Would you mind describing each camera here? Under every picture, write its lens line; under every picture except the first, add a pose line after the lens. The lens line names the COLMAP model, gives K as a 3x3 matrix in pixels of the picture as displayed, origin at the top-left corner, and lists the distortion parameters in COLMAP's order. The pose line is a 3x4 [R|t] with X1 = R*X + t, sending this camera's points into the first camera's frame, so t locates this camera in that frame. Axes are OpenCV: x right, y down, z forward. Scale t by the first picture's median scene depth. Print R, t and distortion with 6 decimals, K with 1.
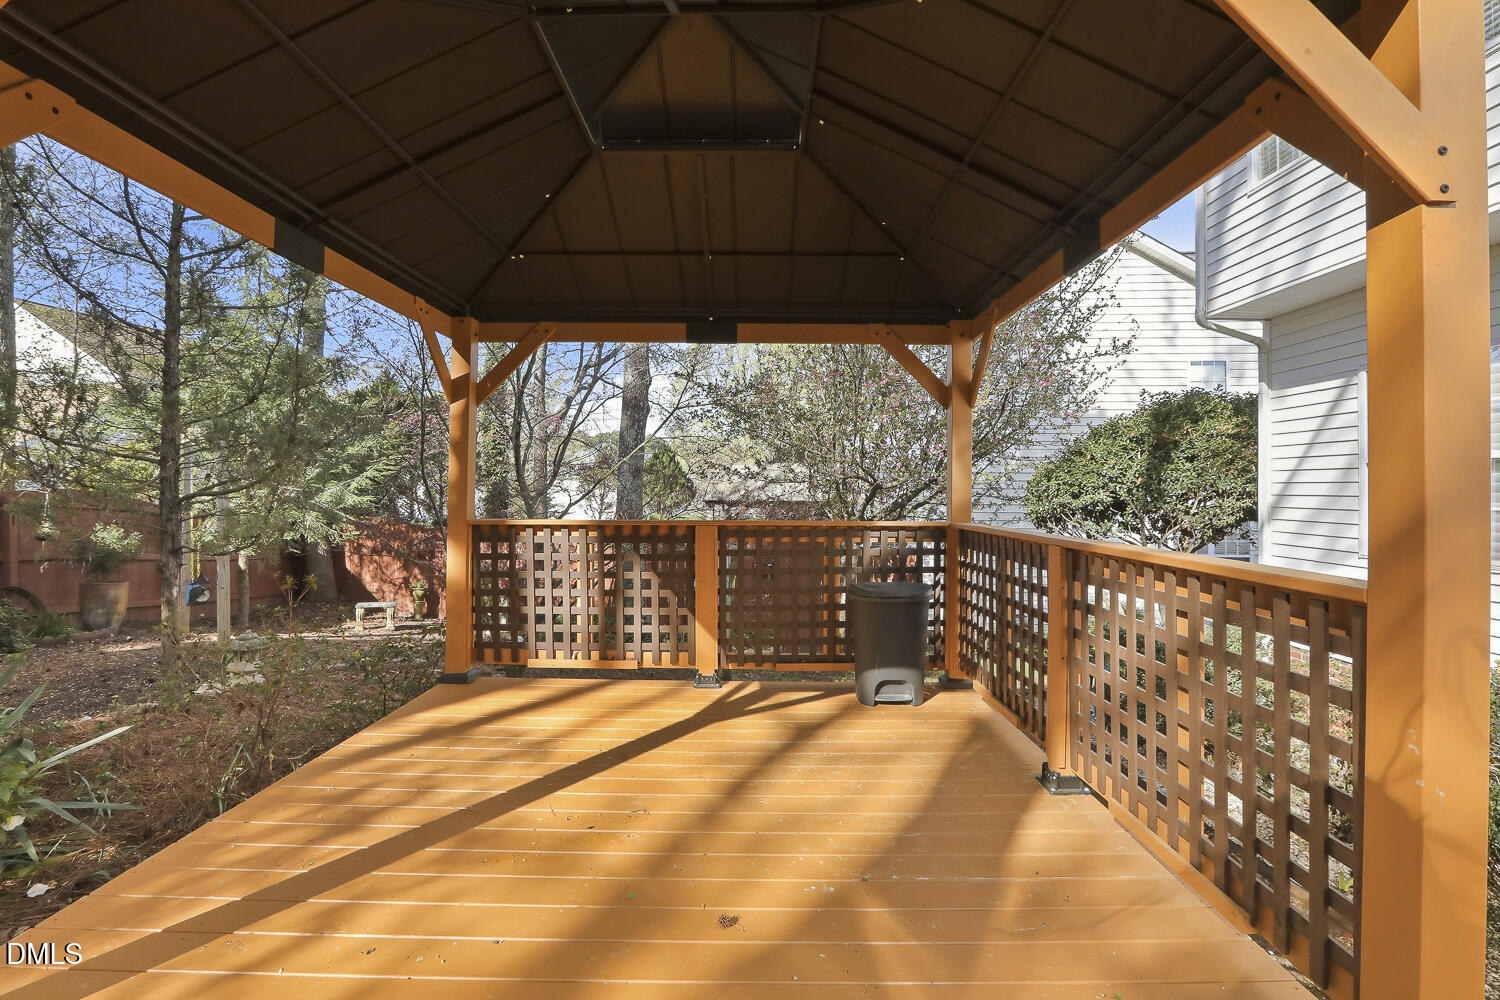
lens RADIAL K [[689.7, 0, 759.0], [0, 689.7, 485.3], [0, 0, 1]] dist [-0.028544, 0.000905]
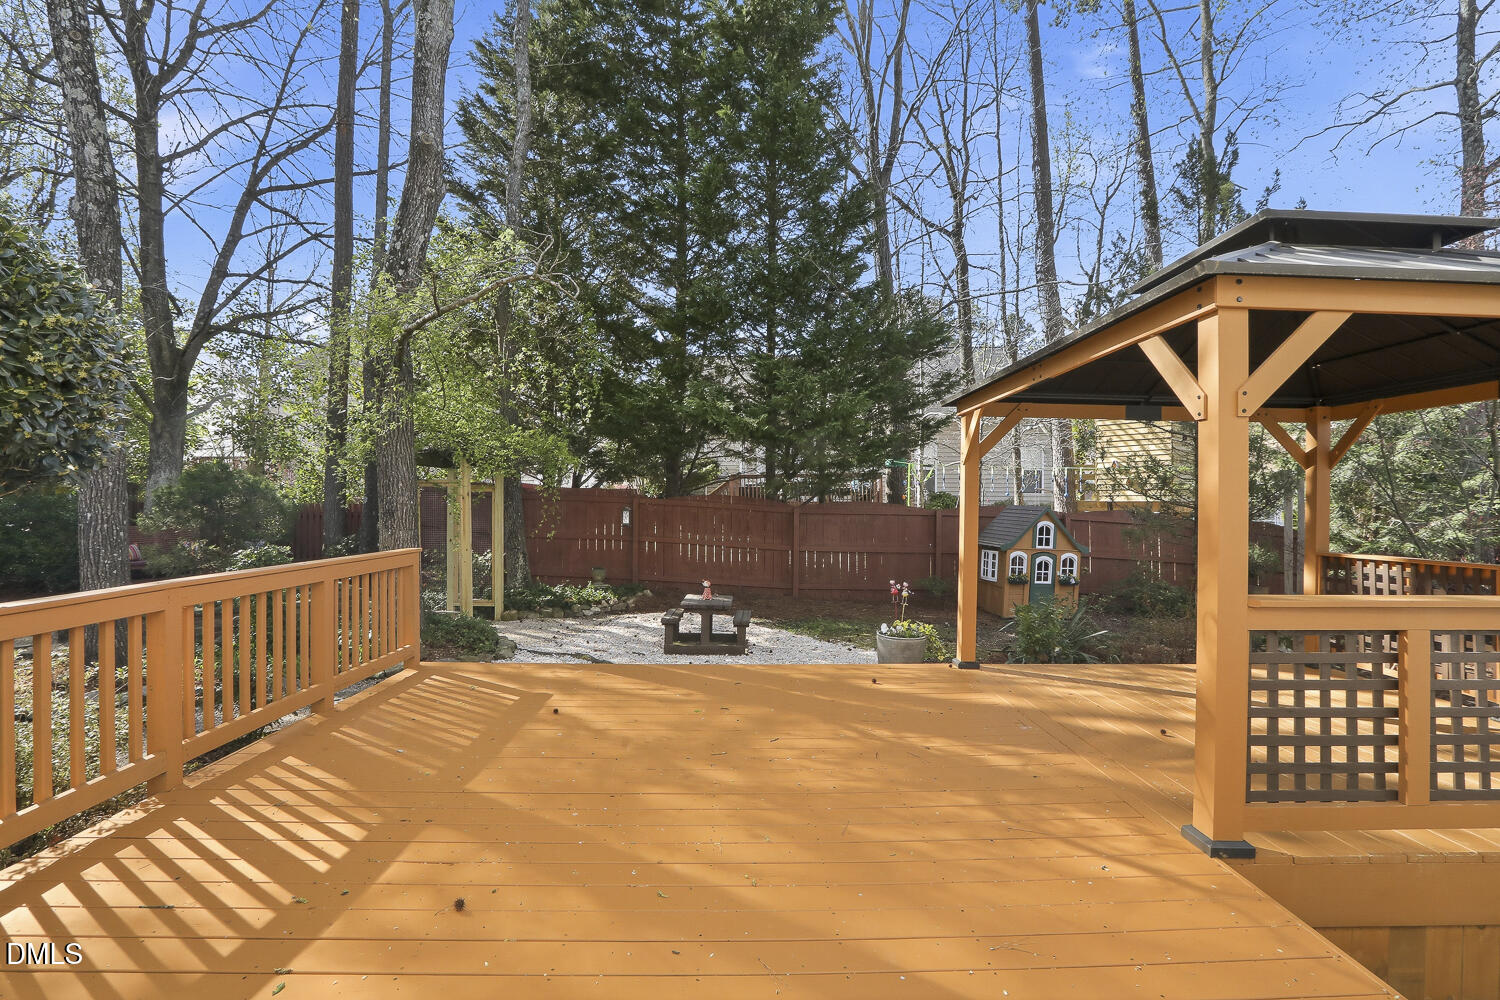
lens RADIAL K [[689.7, 0, 738.3], [0, 689.7, 504.3], [0, 0, 1]] dist [-0.028544, 0.000905]
pose [[-0.004960, -0.008802, -0.999949, 0.920294], [0.002922, 0.999957, -0.008817, -0.036537], [0.999983, -0.002966, -0.004935, -0.168892]]
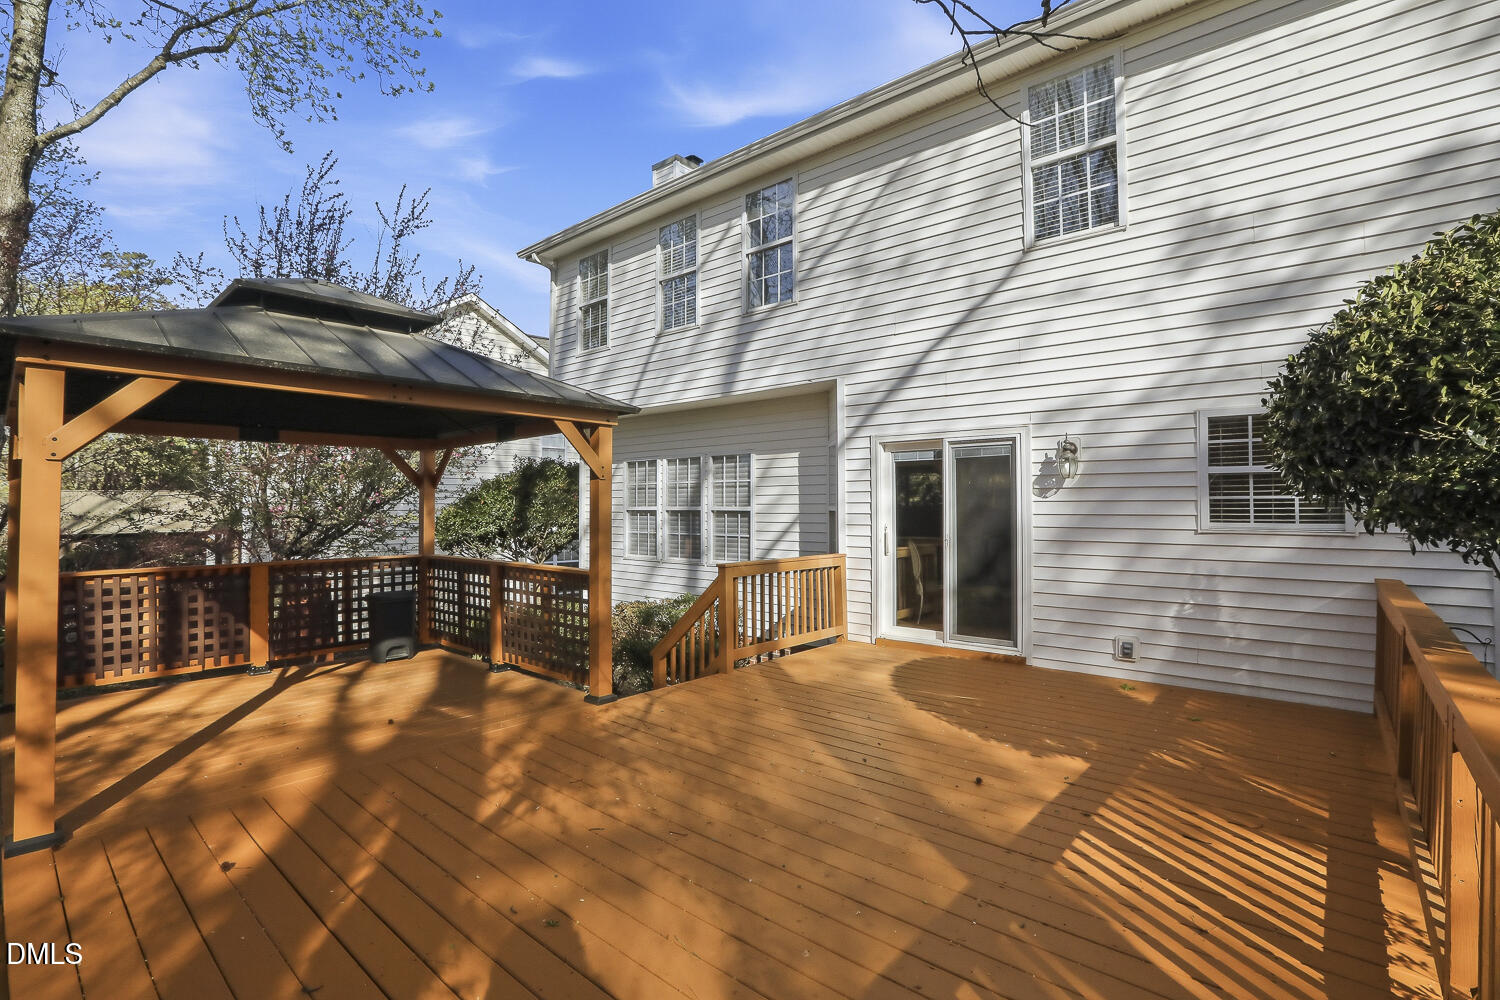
lens RADIAL K [[689.7, 0, 751.2], [0, 689.7, 505.8], [0, 0, 1]] dist [-0.028544, 0.000905]
pose [[0.650335, -0.004720, 0.759633, -0.492355], [-0.003222, 0.999955, 0.008972, -0.086737], [-0.759641, -0.008283, 0.650290, -0.748775]]
